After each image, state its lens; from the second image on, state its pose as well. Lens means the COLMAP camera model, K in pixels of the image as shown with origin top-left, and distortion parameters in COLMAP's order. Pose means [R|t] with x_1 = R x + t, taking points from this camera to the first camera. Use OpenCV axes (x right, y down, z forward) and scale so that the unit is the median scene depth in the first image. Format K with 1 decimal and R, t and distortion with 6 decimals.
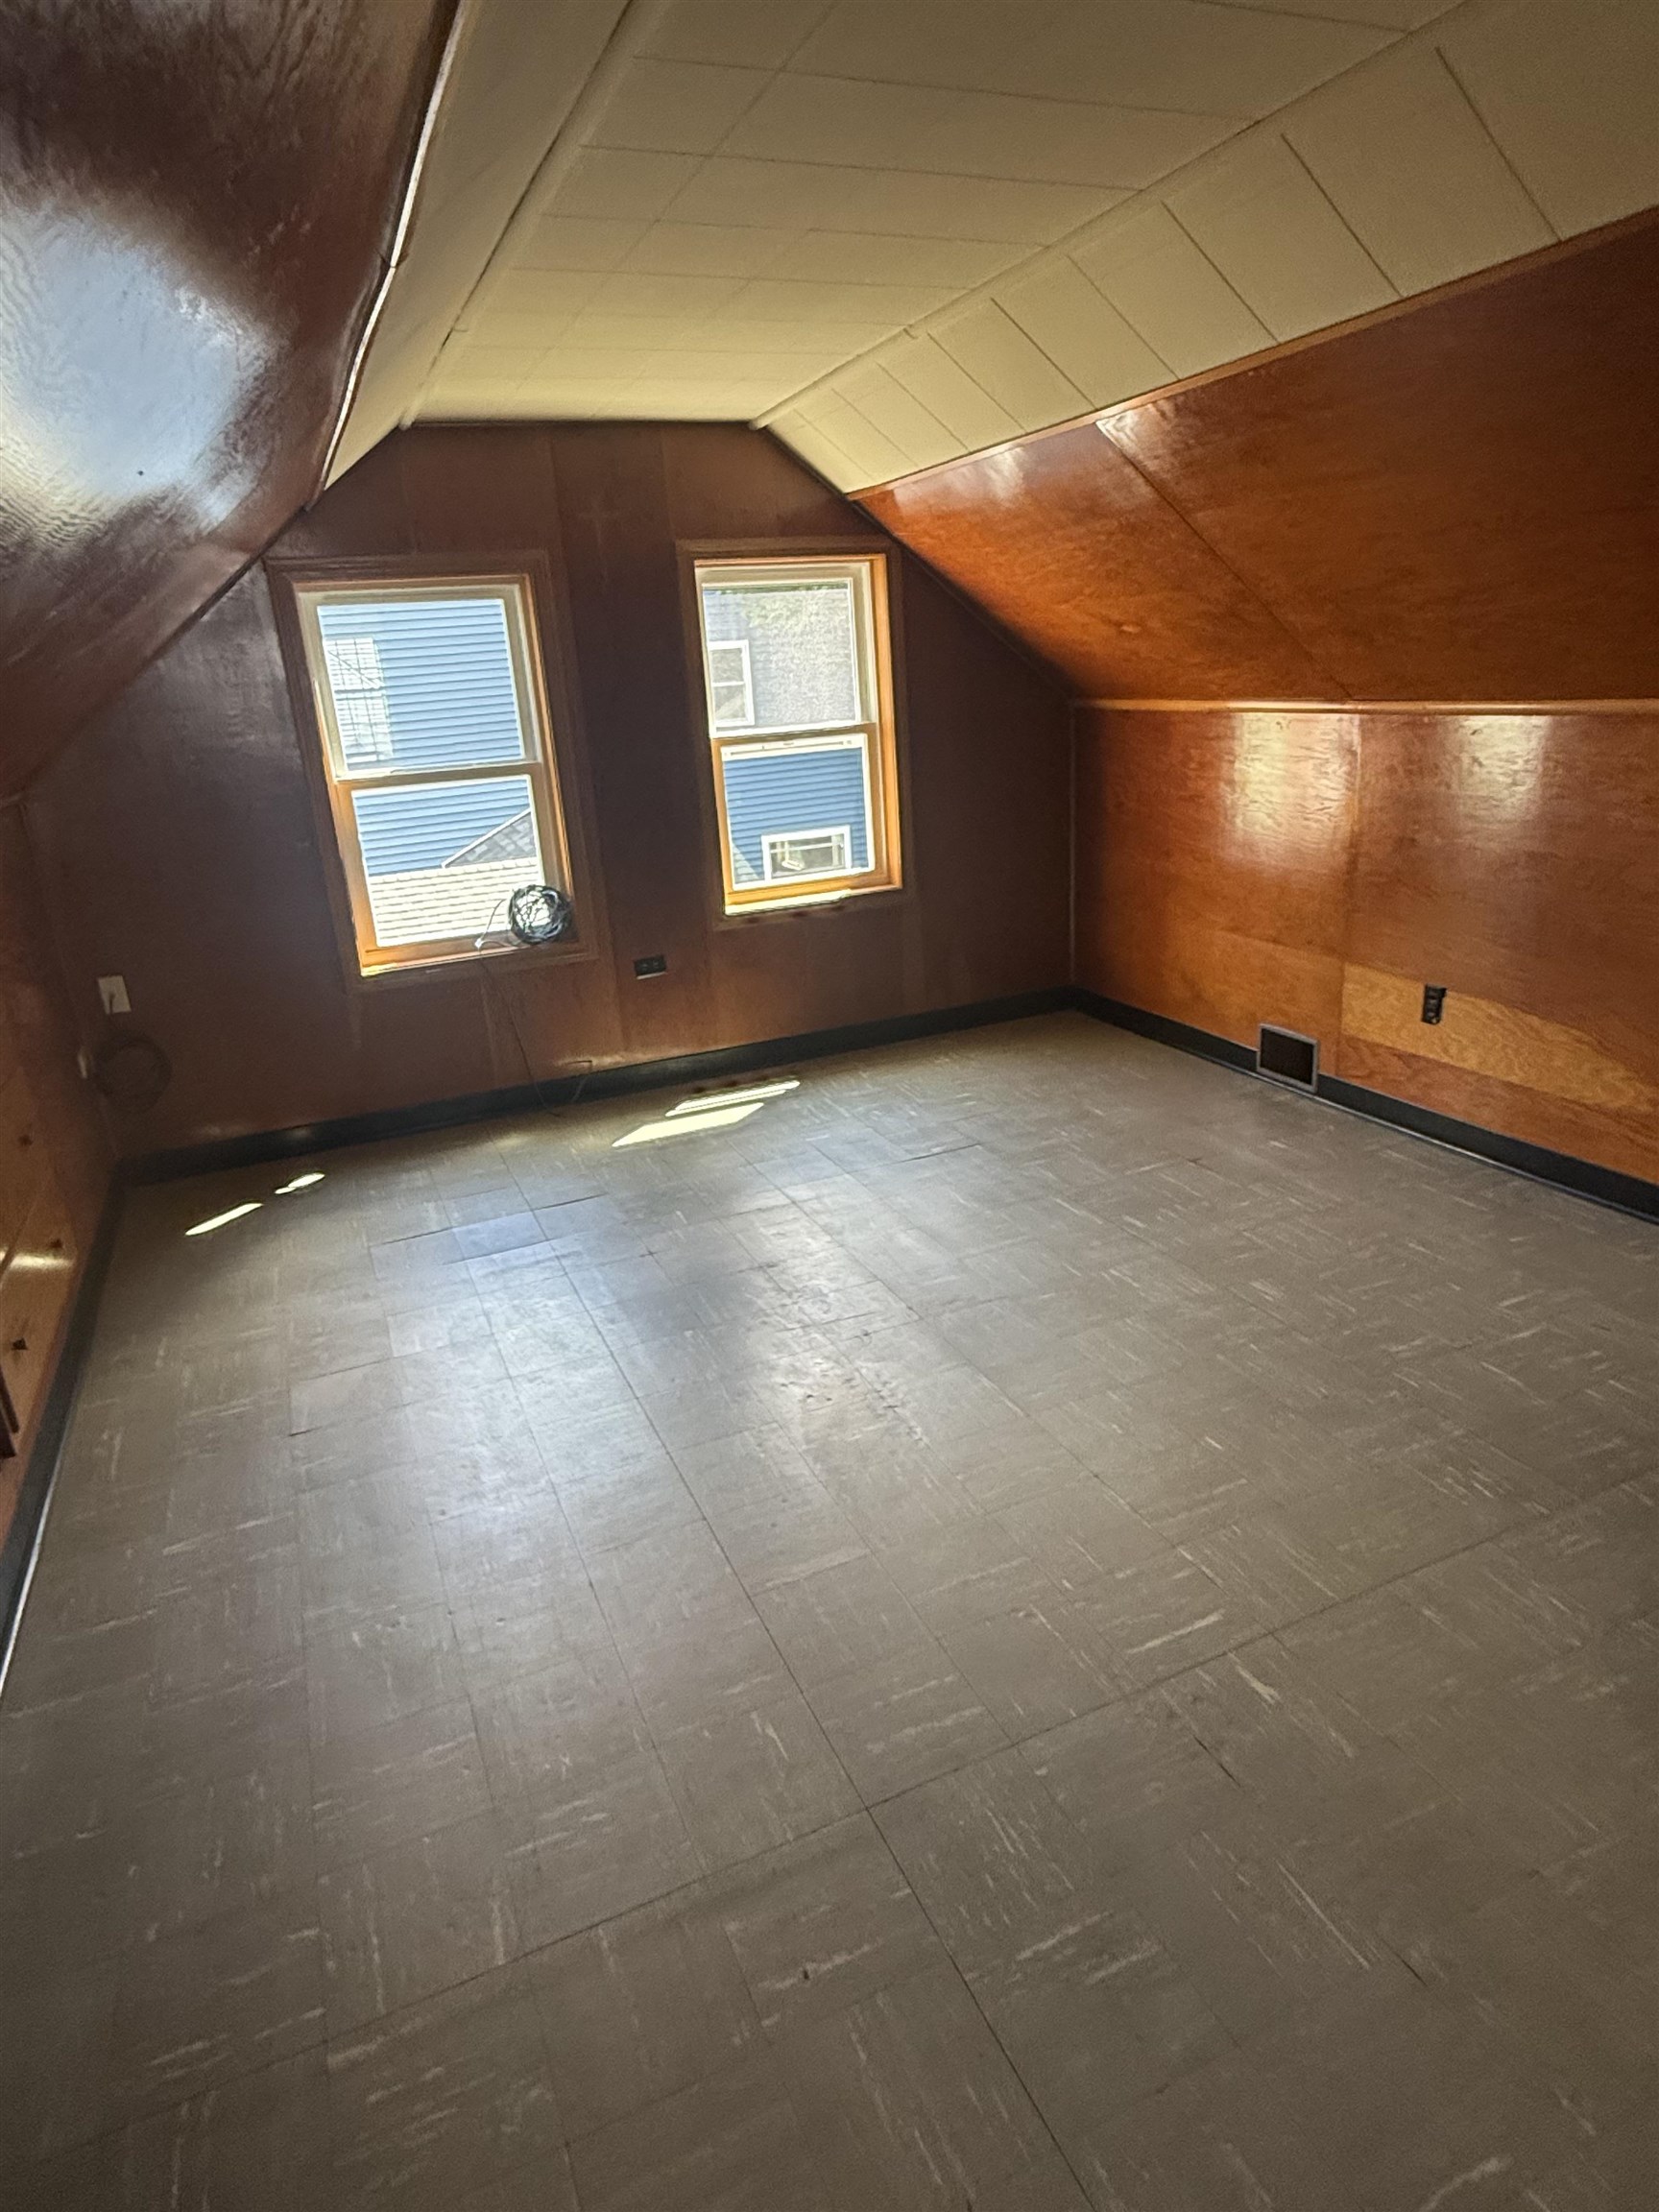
lens RADIAL K [[1261.9, 0, 817.9], [0, 1261.9, 1101.1], [0, 0, 1]] dist [-0.004358, 0.000297]
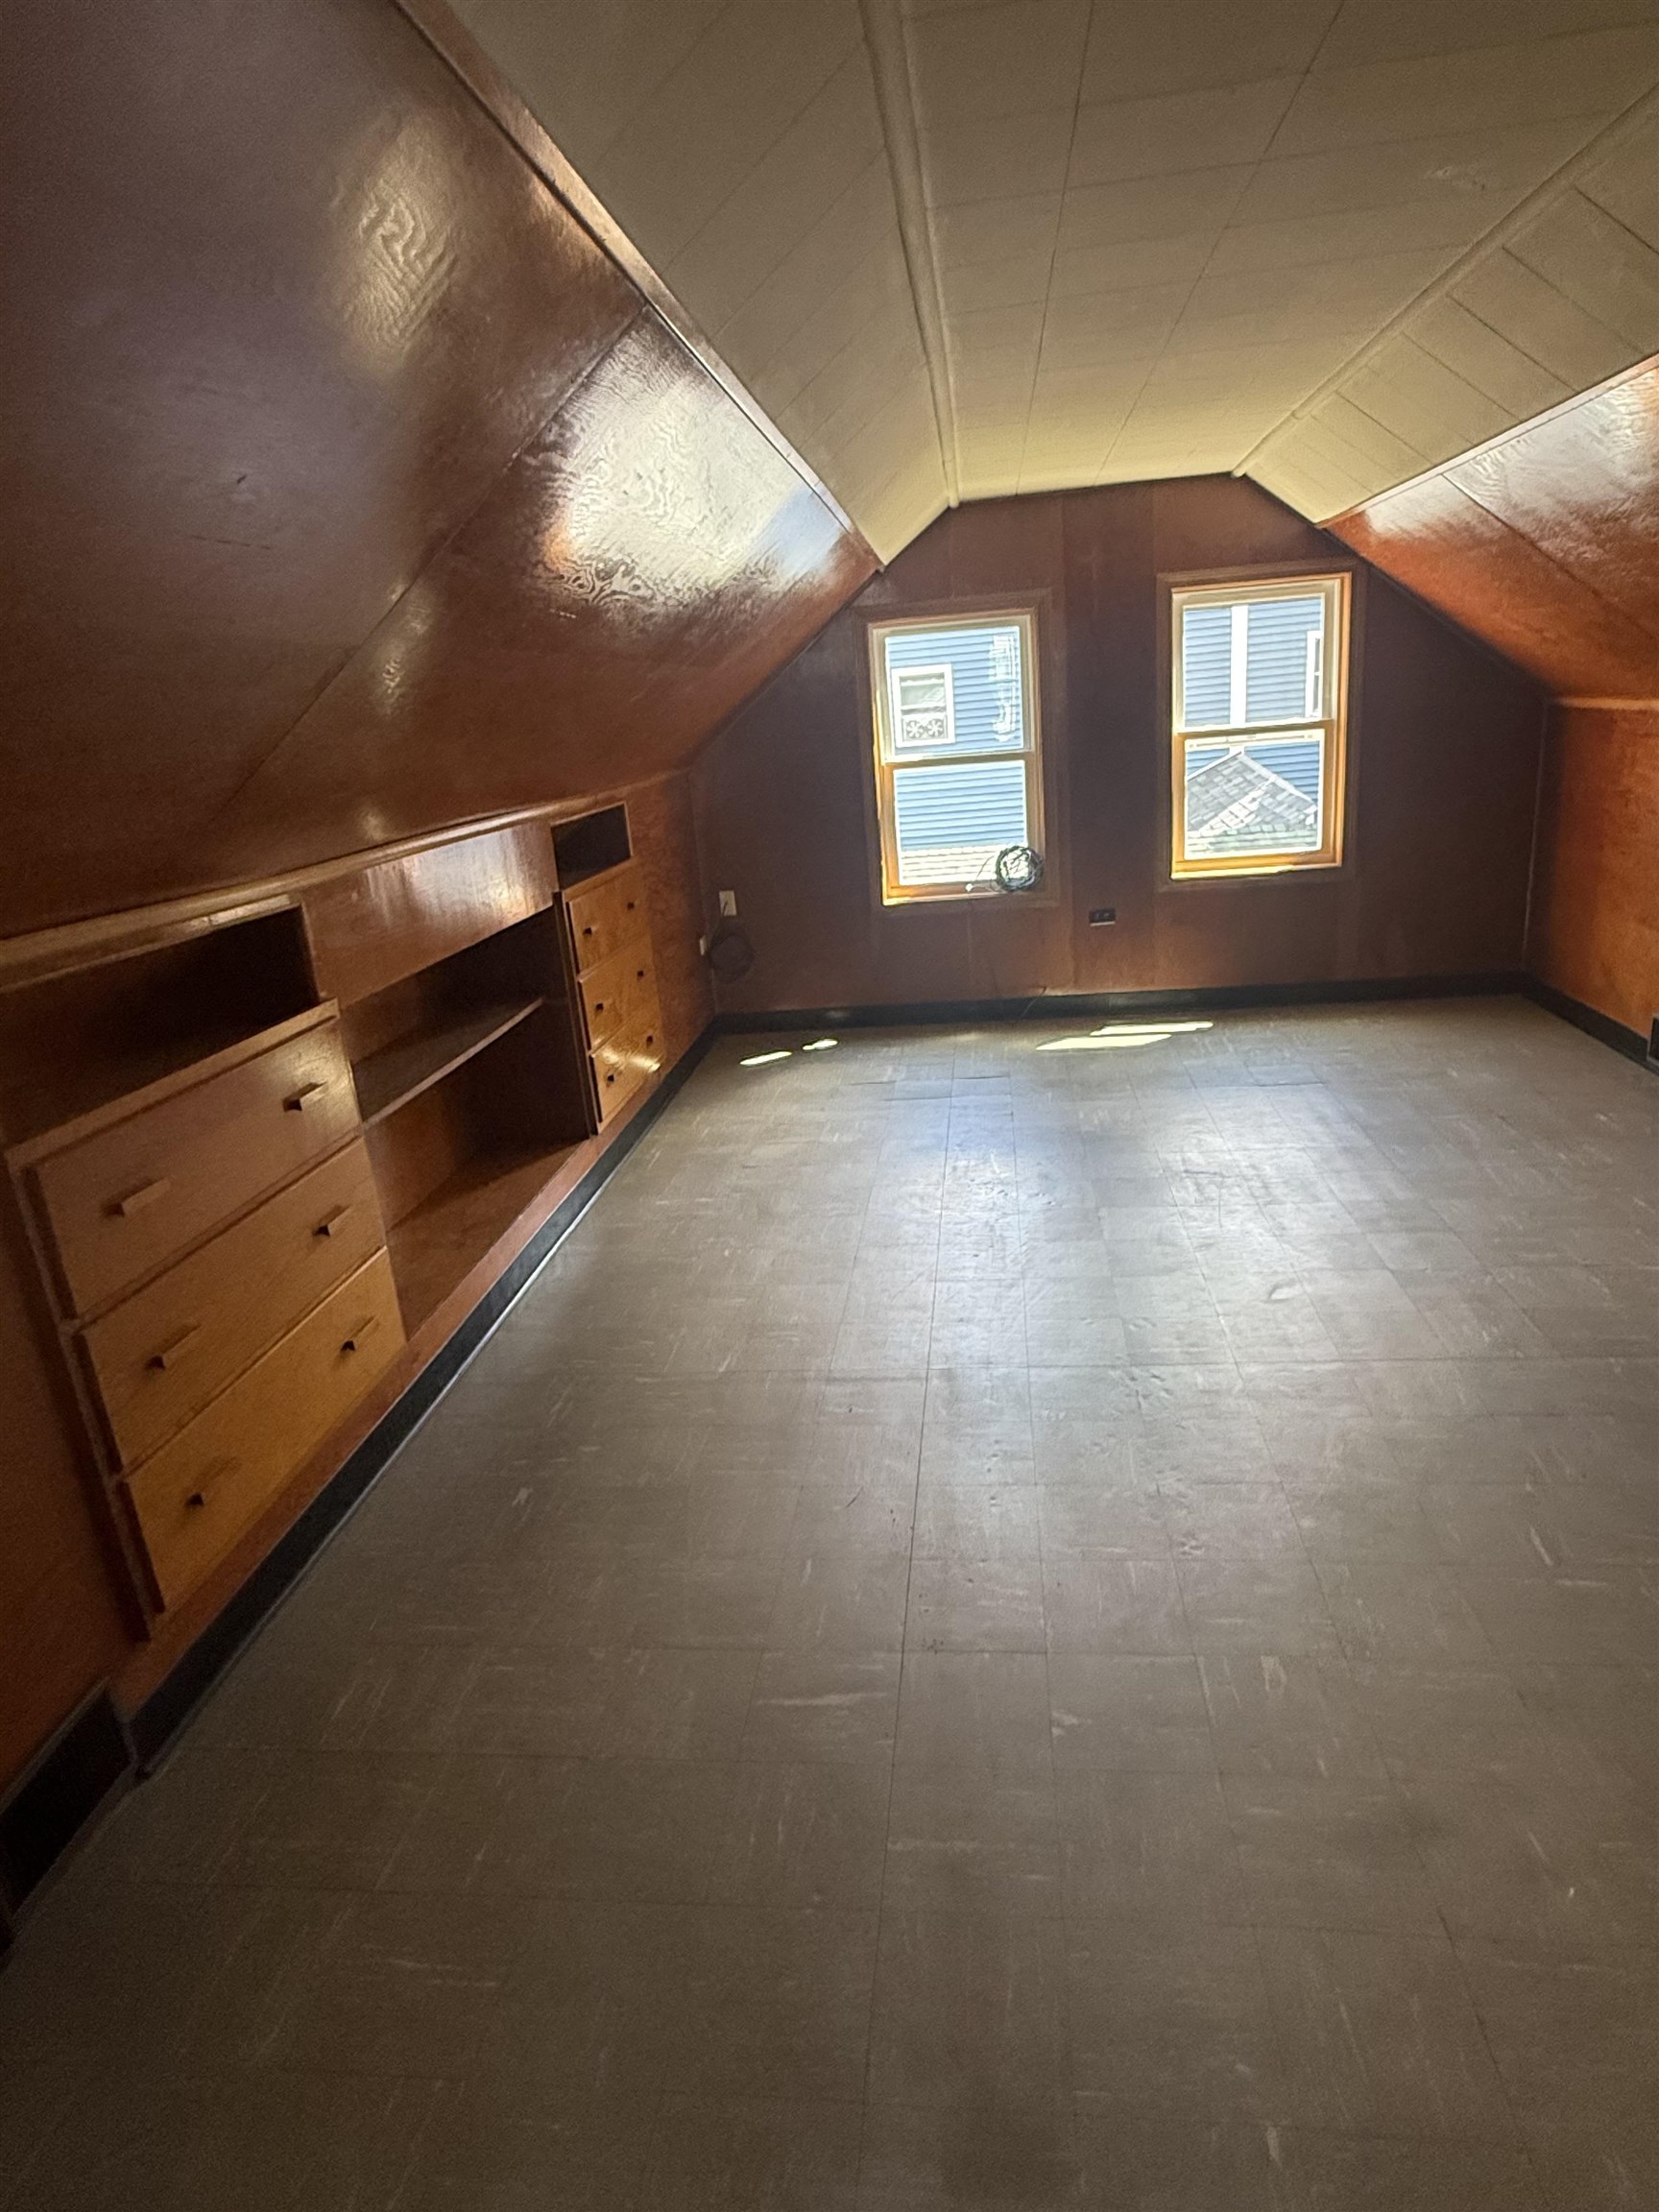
lens RADIAL K [[1261.9, 0, 839.6], [0, 1261.9, 1105.9], [0, 0, 1]] dist [-0.004358, 0.000297]
pose [[0.868366, 0.145364, -0.474141, 0.270595], [-0.137993, 0.989143, 0.050527, 0.053388], [0.476338, 0.021552, 0.878998, -0.223474]]
